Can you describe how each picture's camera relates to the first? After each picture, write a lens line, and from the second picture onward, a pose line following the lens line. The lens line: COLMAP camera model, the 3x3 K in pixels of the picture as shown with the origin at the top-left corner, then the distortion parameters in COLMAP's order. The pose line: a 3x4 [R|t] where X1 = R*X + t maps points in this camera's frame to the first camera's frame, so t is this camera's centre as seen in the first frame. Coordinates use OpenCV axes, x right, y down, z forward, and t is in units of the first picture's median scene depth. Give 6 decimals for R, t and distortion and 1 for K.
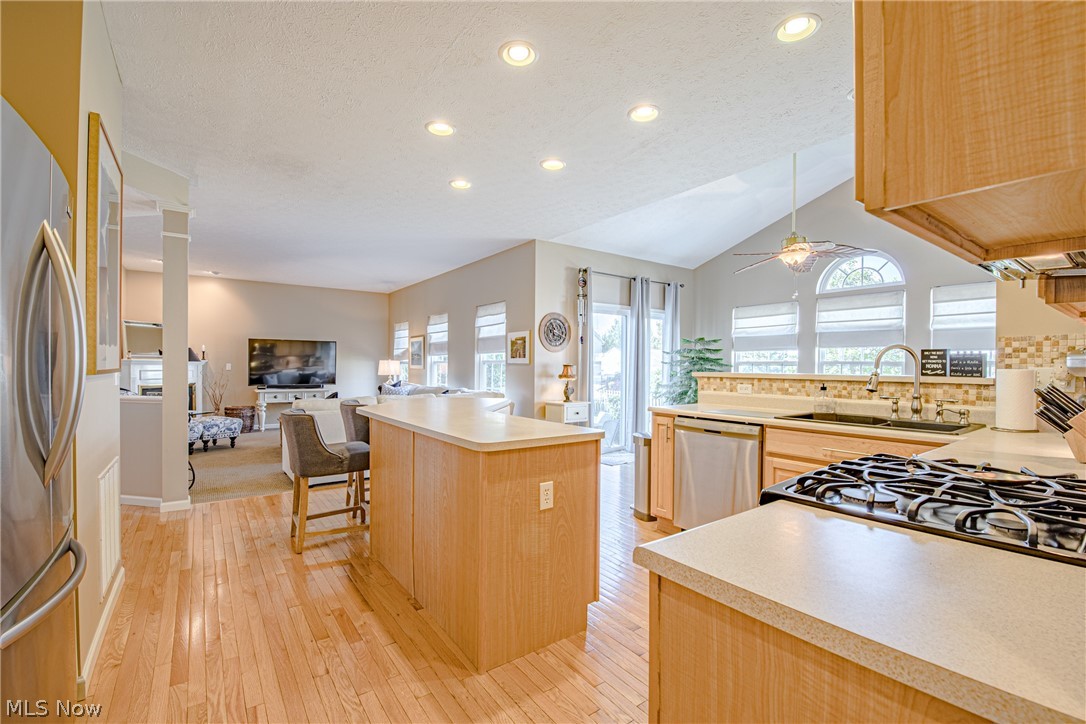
lens RADIAL K [[472.8, 0, 537.5], [0, 472.8, 362.4], [0, 0, 1]] dist [-0.000339, -0.000281]
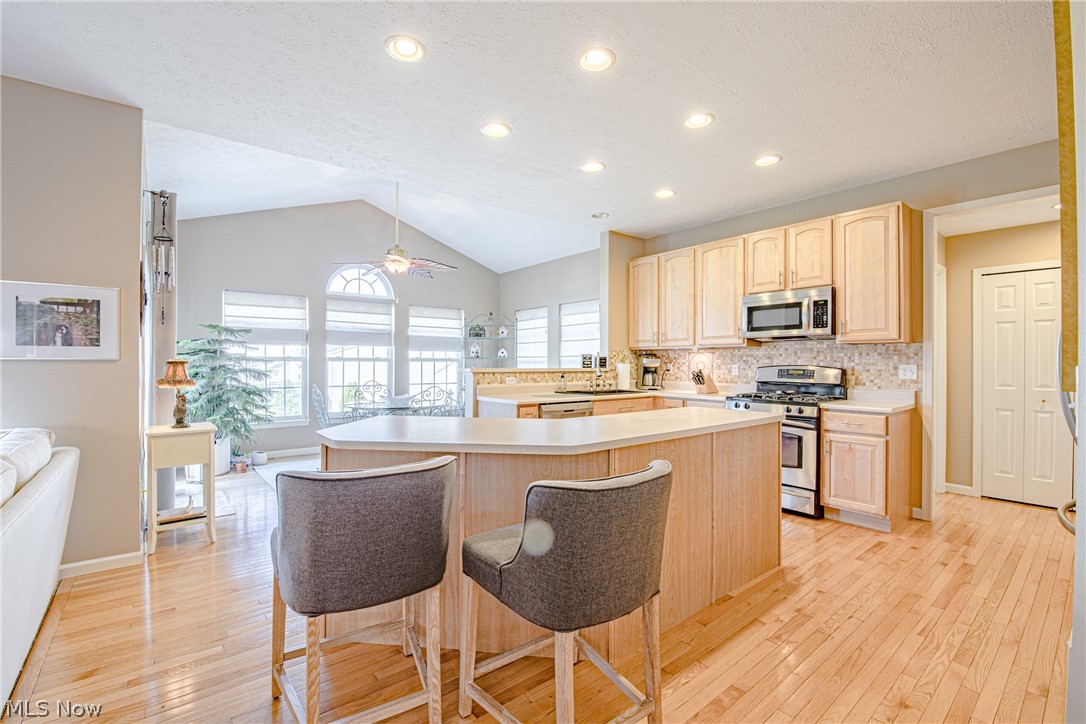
lens RADIAL K [[472.8, 0, 537.5], [0, 472.8, 362.4], [0, 0, 1]] dist [-0.000339, -0.000281]
pose [[-0.058073, -0.006560, 0.998291, -0.842265], [-0.011431, 0.999917, 0.005906, -0.002326], [-0.998247, -0.011068, -0.058143, 0.982219]]
